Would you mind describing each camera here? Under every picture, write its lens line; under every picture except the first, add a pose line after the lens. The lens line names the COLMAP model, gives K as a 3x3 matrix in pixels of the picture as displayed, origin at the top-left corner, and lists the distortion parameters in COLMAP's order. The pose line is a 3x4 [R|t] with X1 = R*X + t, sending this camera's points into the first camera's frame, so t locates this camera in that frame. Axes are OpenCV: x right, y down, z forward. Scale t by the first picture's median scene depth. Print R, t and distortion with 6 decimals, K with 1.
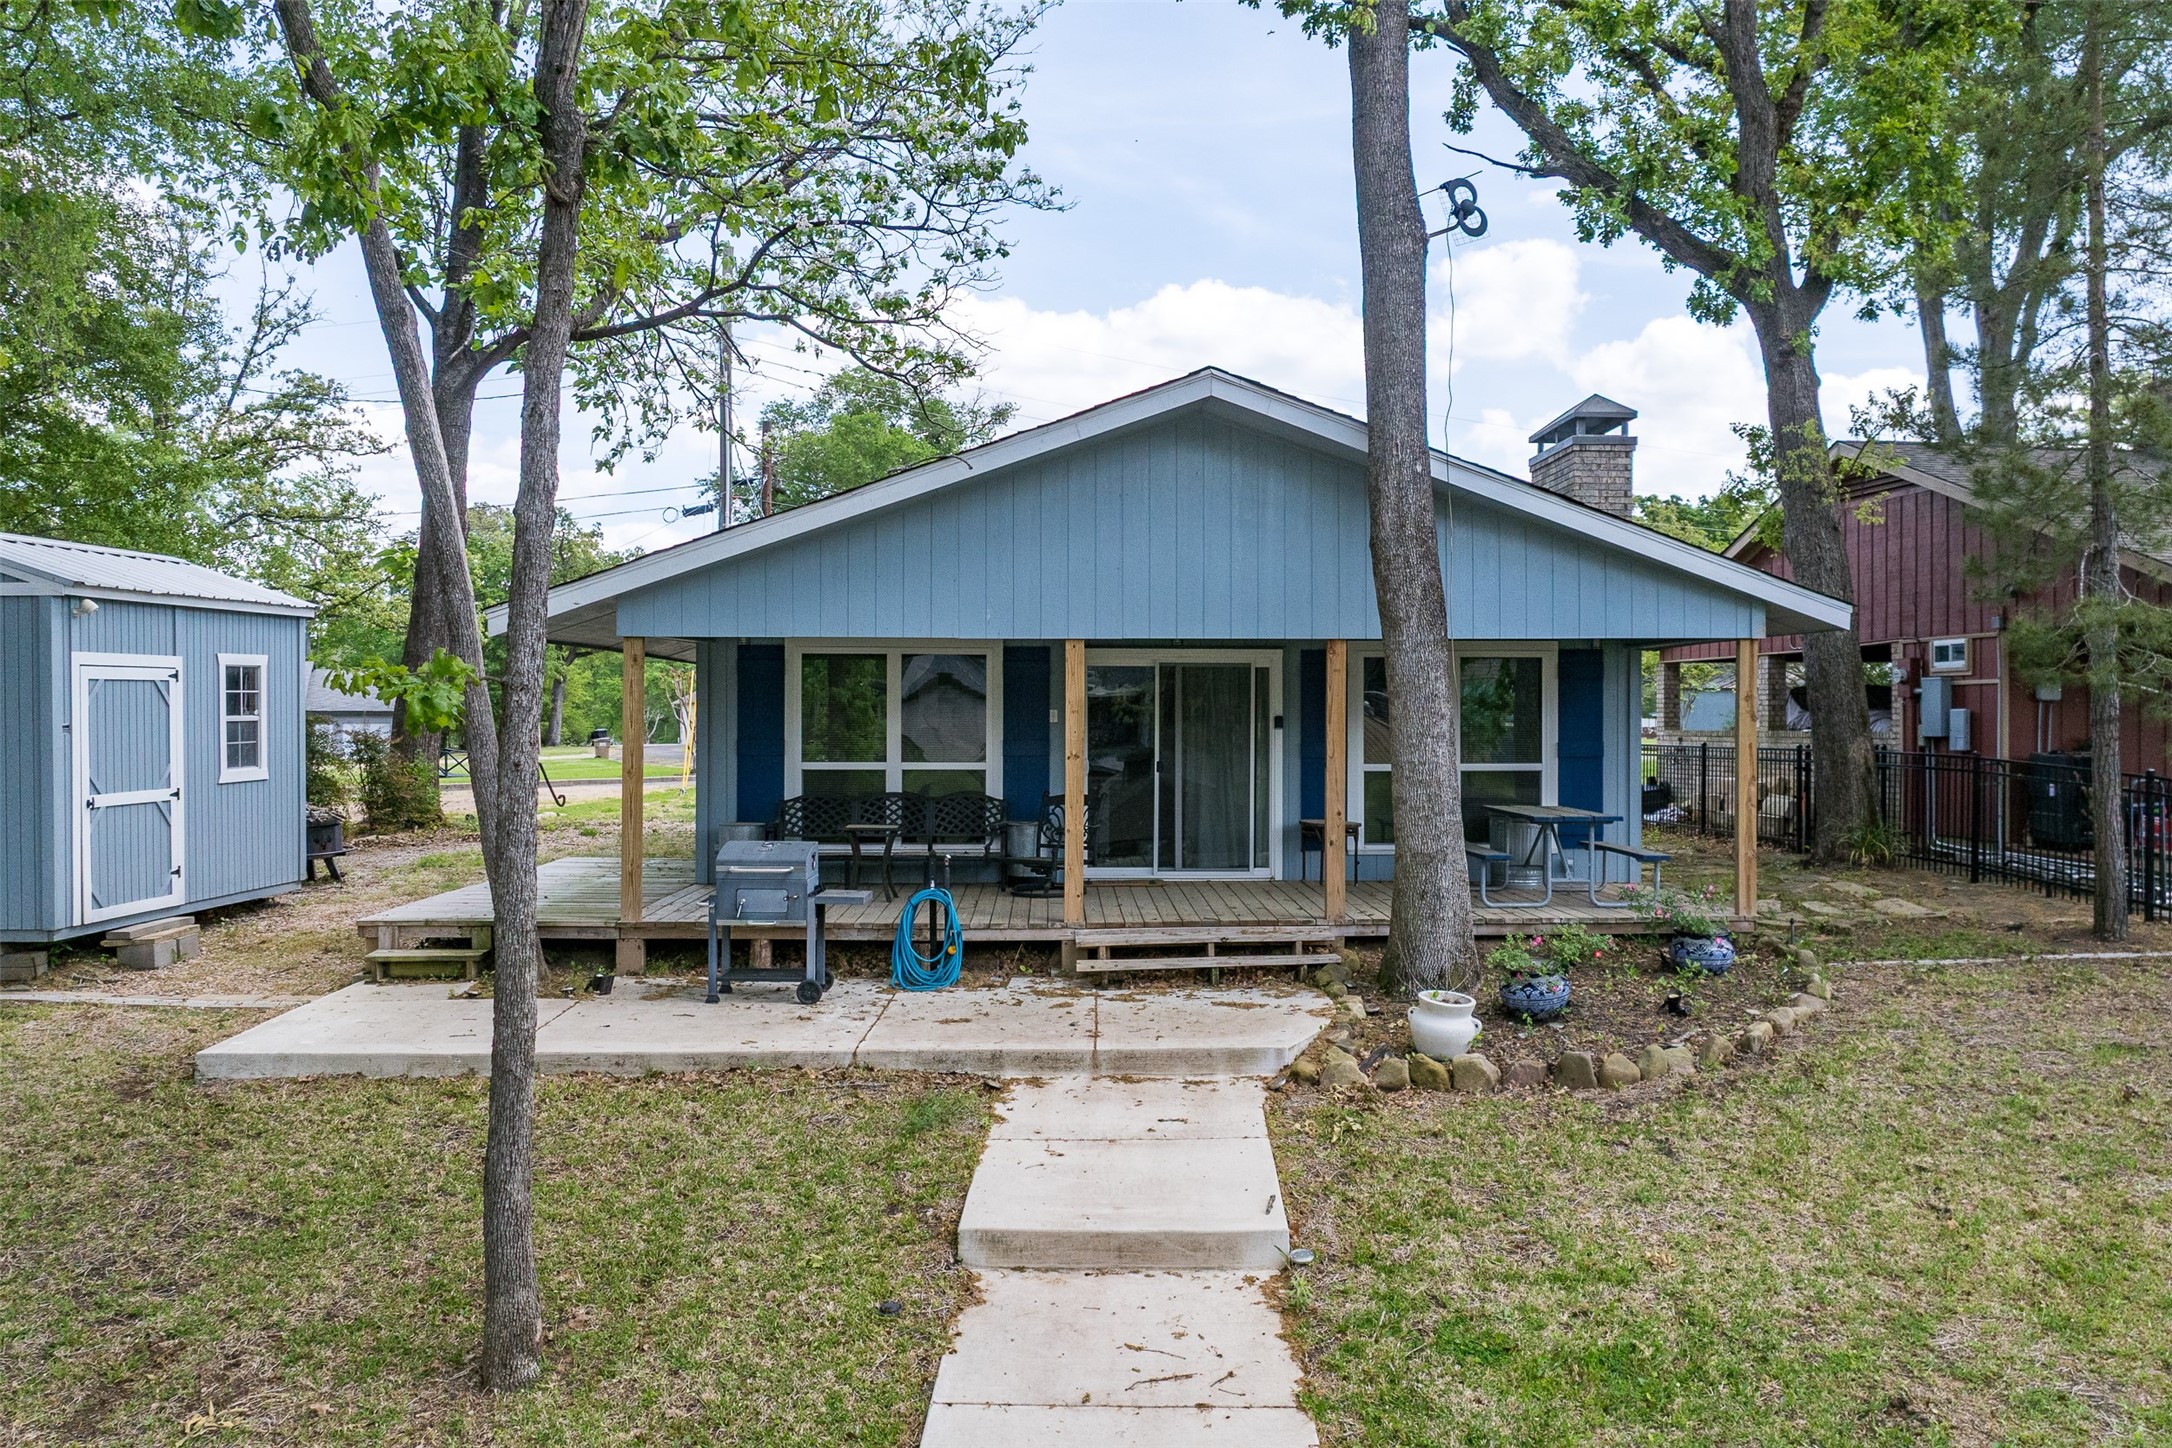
lens RADIAL K [[1744.0, 0, 1113.9], [0, 1744.0, 715.6], [0, 0, 1]] dist [-0.074558, 0.066893]
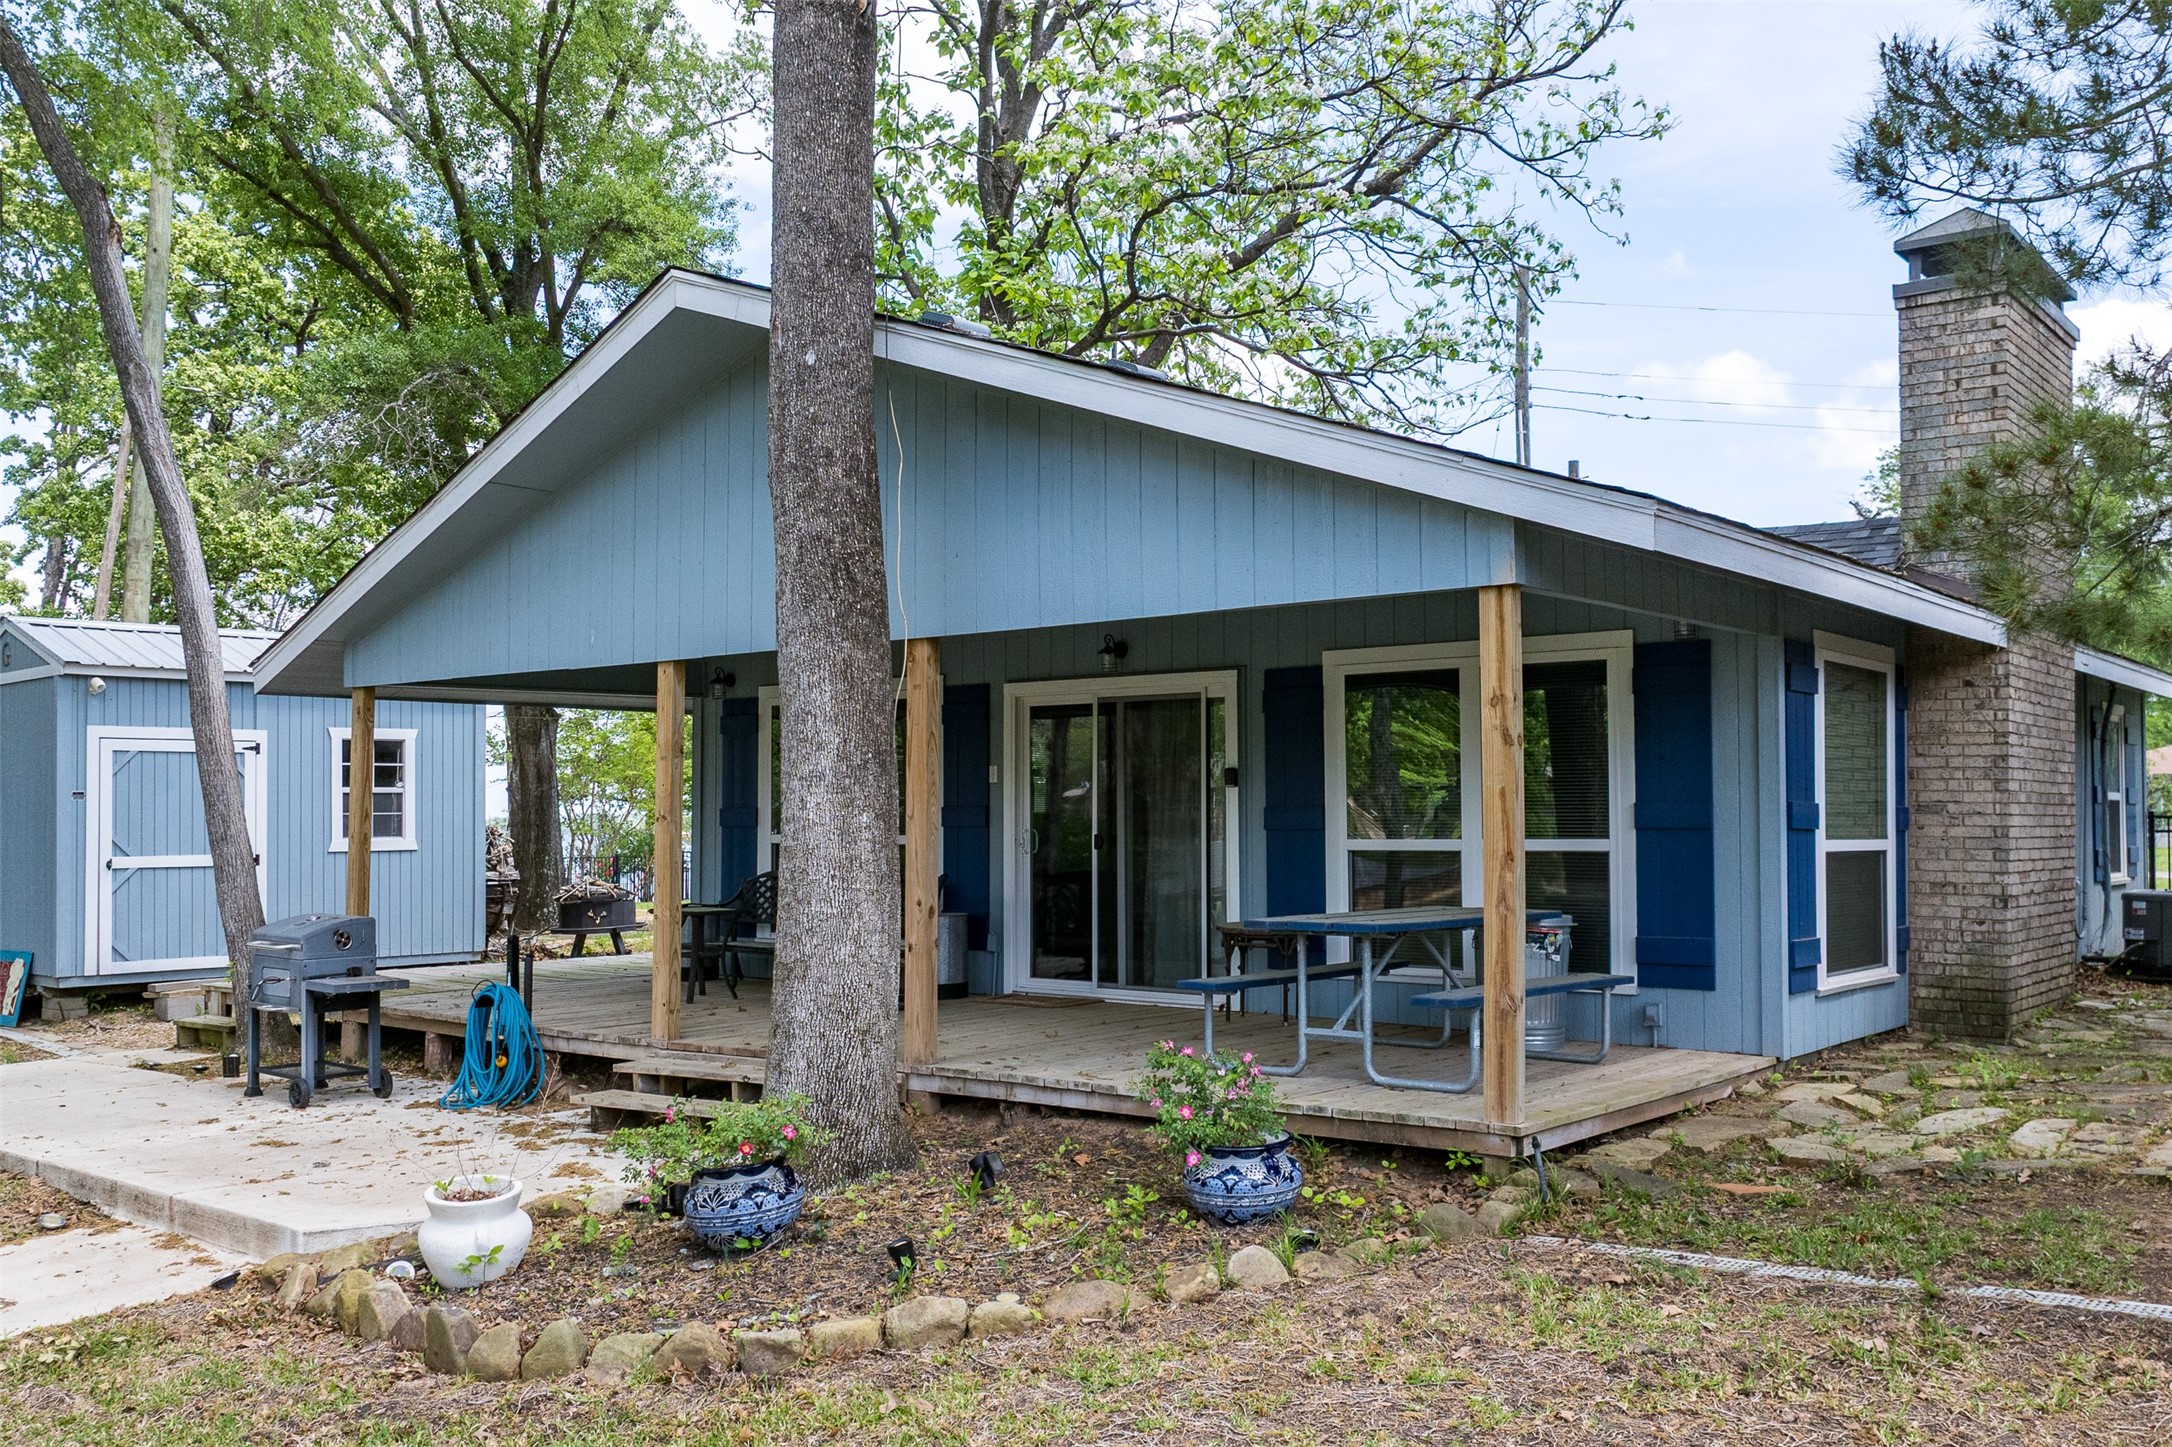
lens RADIAL K [[1829.6, 0, 1086.0], [0, 1829.6, 723.5], [0, 0, 1]] dist [-0.046085, 0.003097]
pose [[0.770013, -0.037016, -0.636954, 0.514691], [0.003773, 0.998562, -0.053468, 0.021288], [0.638017, 0.038768, 0.769046, 0.420939]]
